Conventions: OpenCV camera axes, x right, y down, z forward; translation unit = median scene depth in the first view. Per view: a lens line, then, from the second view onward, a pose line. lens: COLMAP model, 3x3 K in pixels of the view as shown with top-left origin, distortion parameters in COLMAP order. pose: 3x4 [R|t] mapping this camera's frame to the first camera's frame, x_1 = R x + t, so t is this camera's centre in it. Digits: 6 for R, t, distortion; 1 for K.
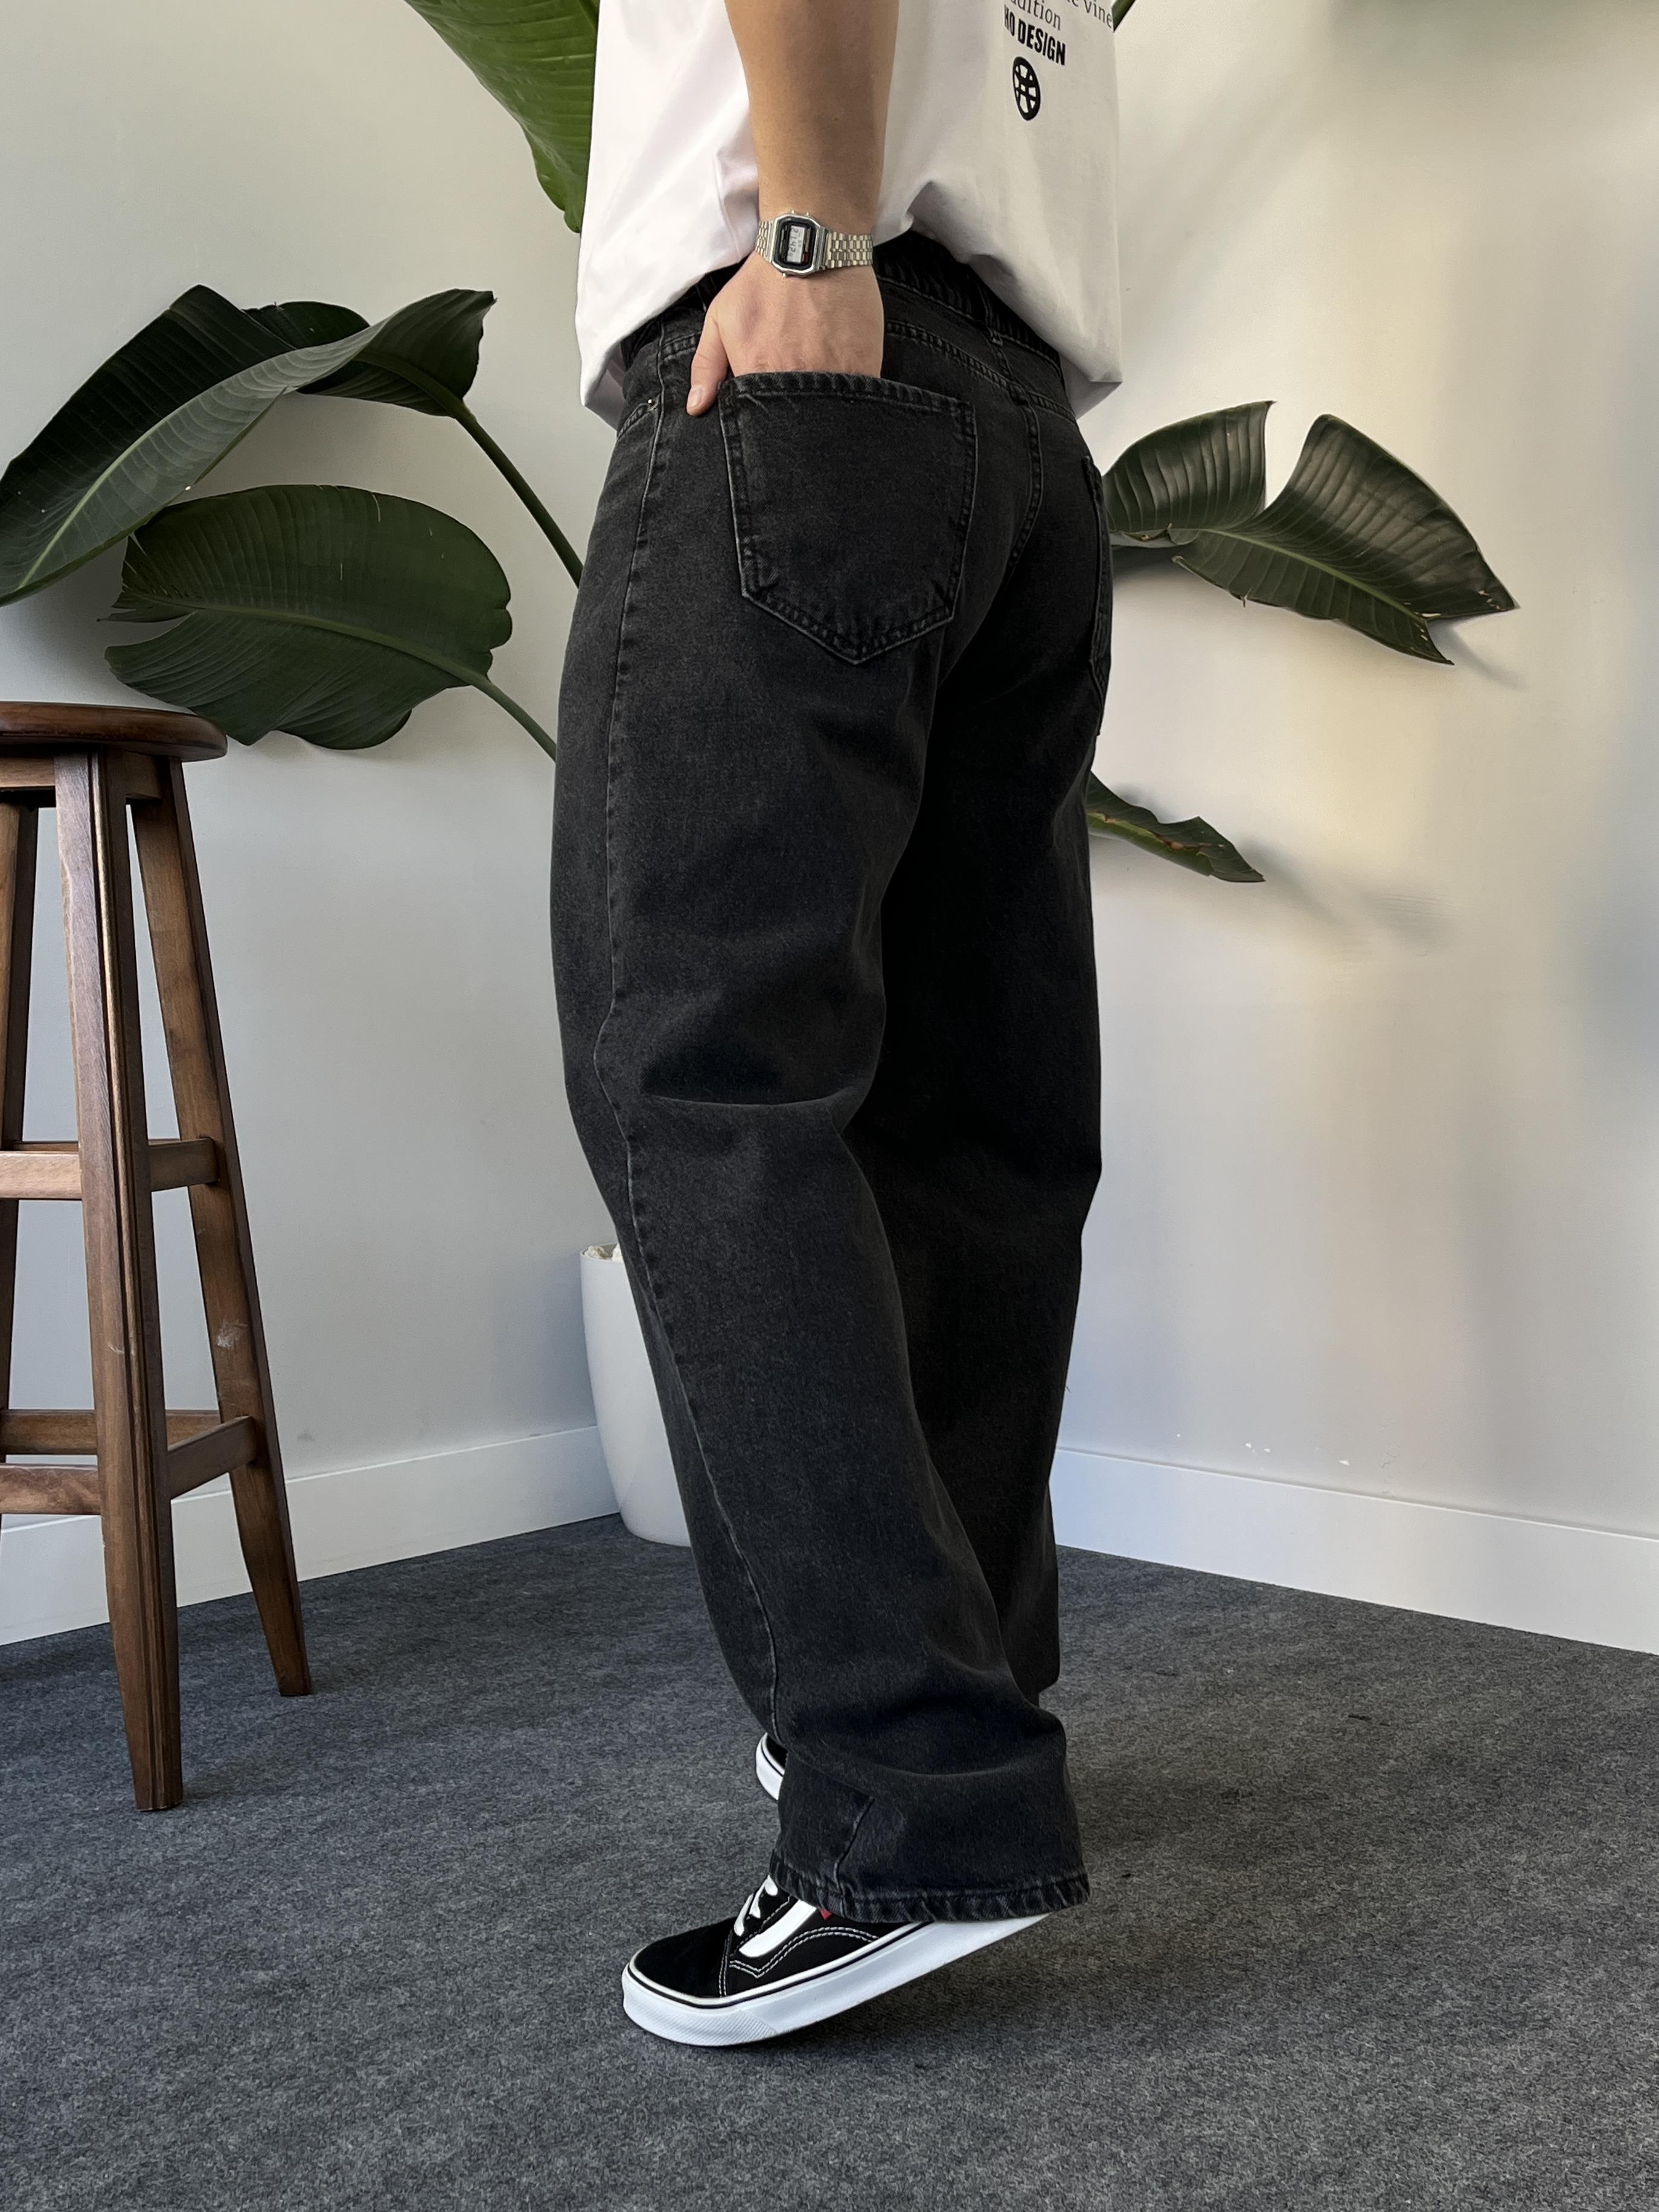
lens RADIAL K [[2459.9, 0, 843.6], [0, 2459.9, 1121.5], [0, 0, 1]] dist [0.032061, 0.000000]
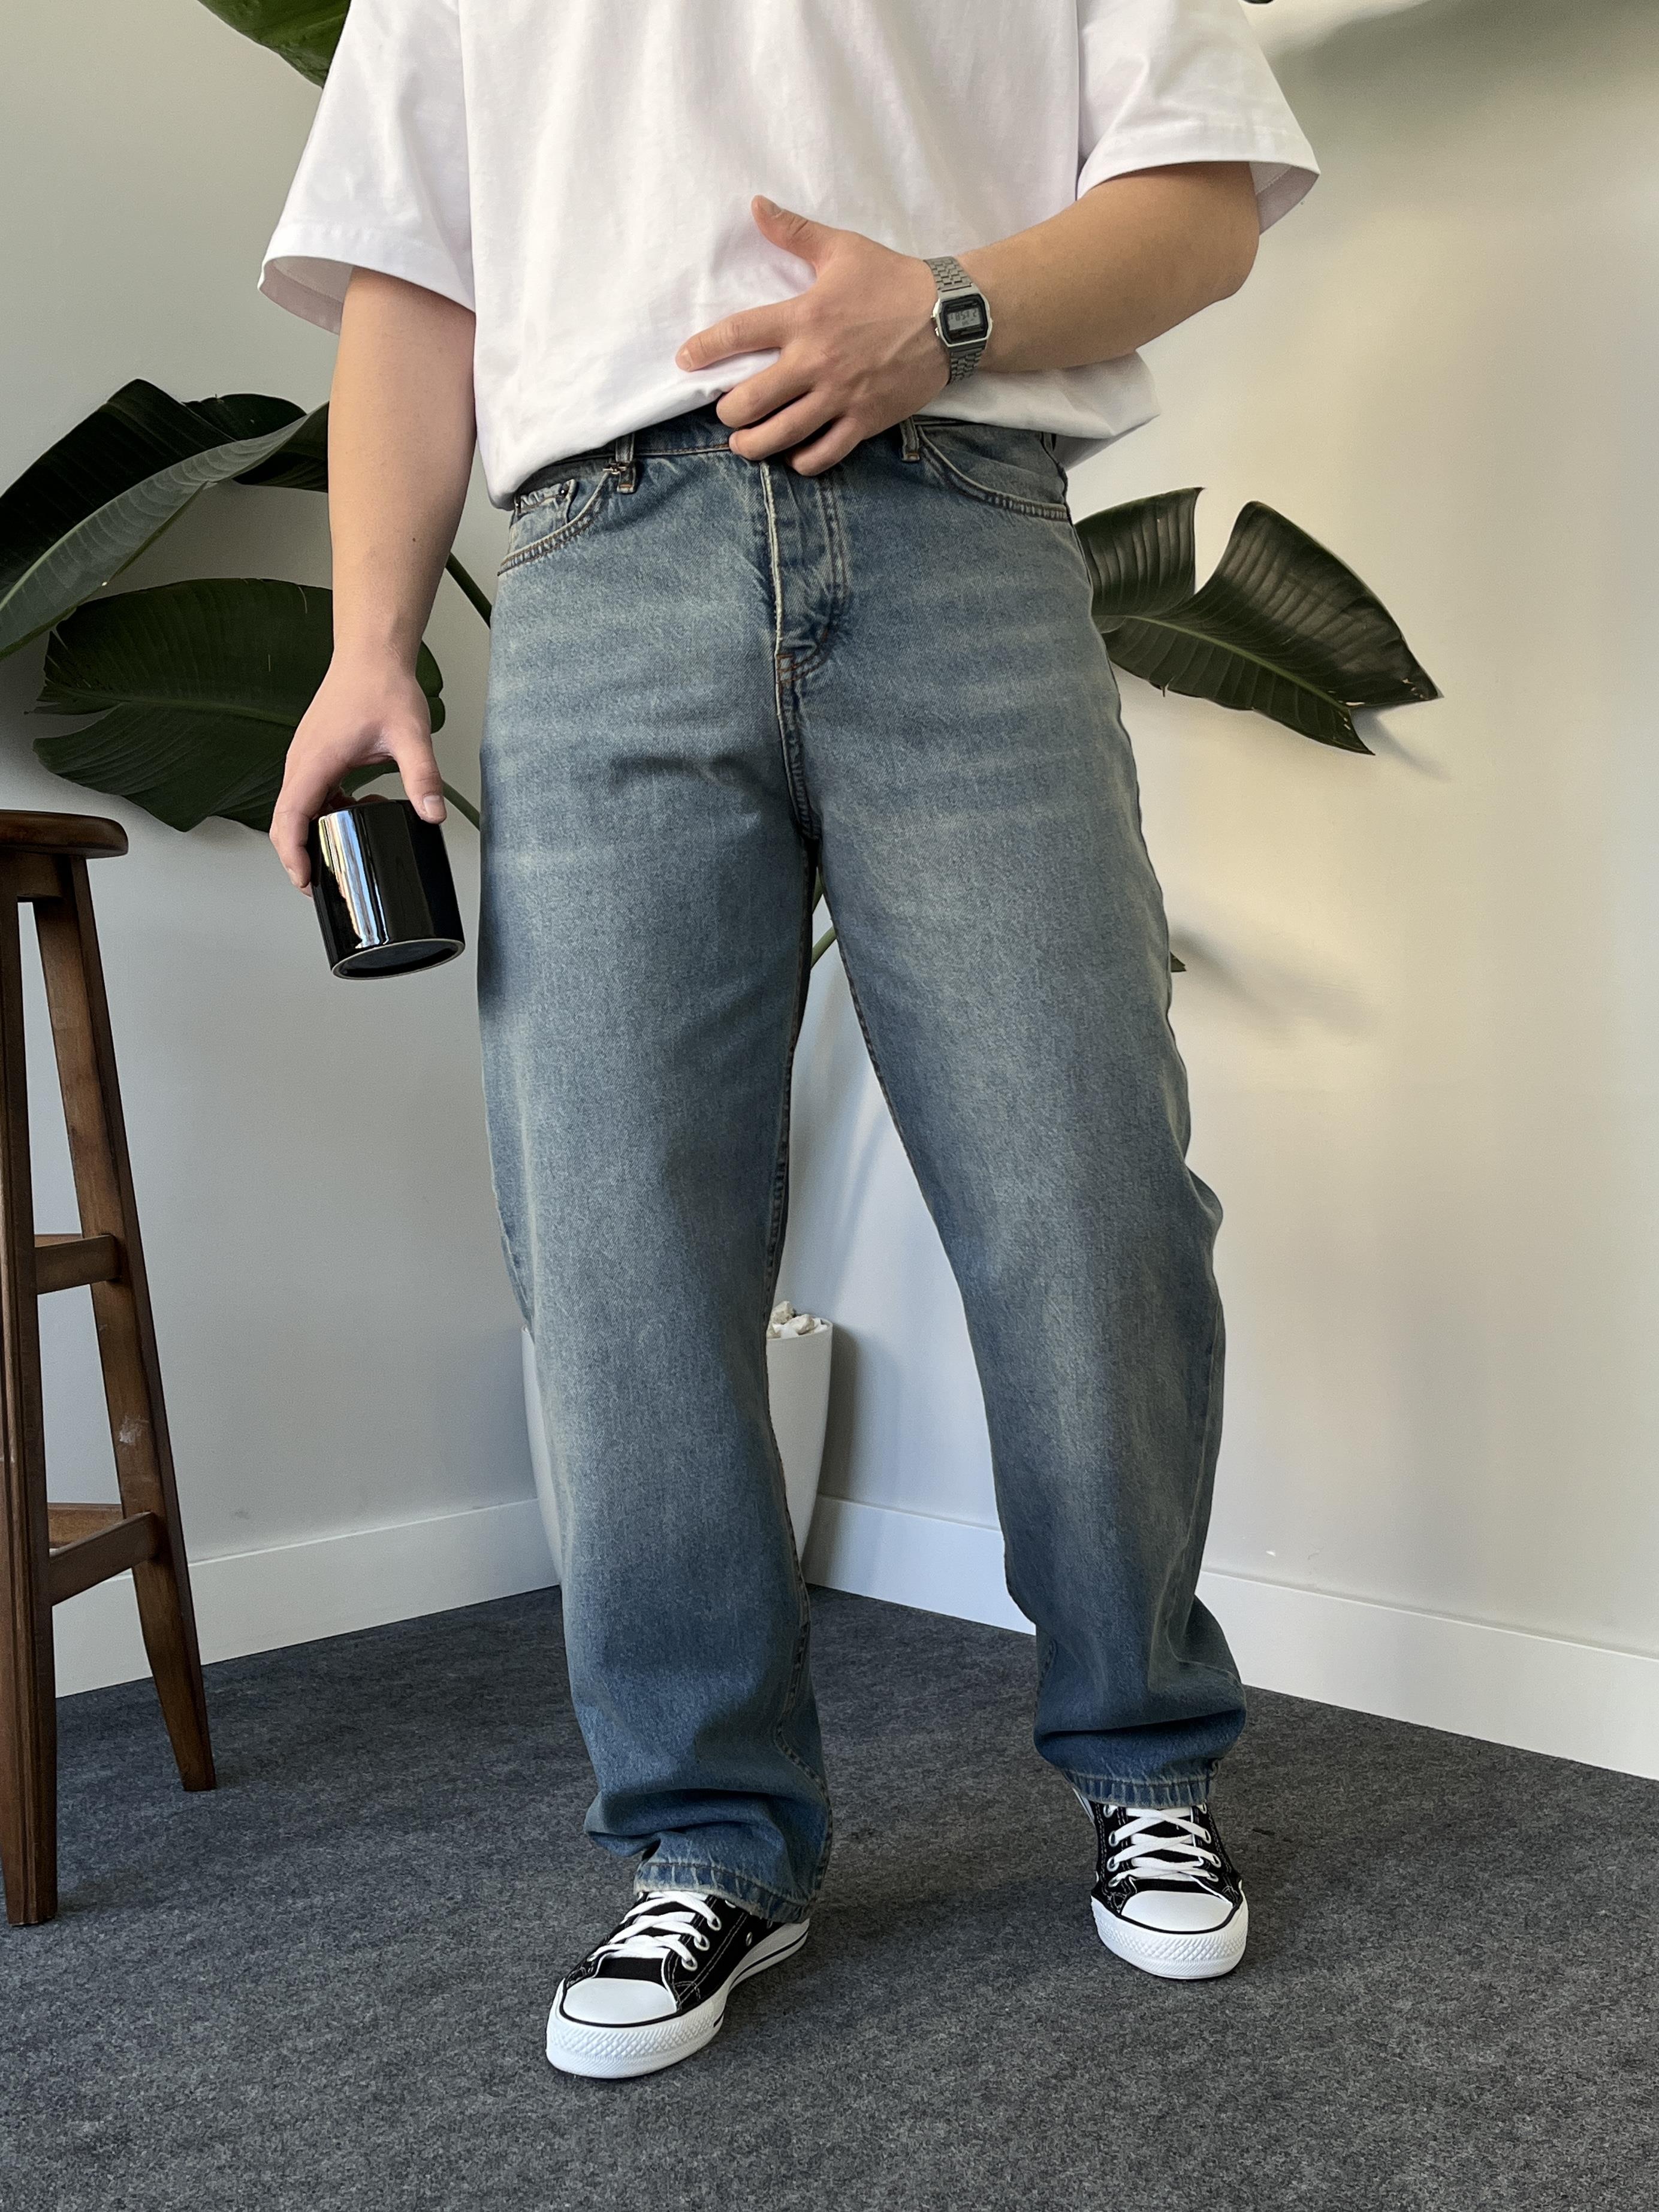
lens RADIAL K [[2307.5, 0, 840.7], [0, 2307.5, 1111.4], [0, 0, 1]] dist [0.033055, 0.000000]
pose [[0.999362, 0.003664, -0.035517, 0.071719], [-0.003798, 0.999986, -0.003716, -0.040880], [0.035503, 0.003849, 0.999362, 0.069803]]
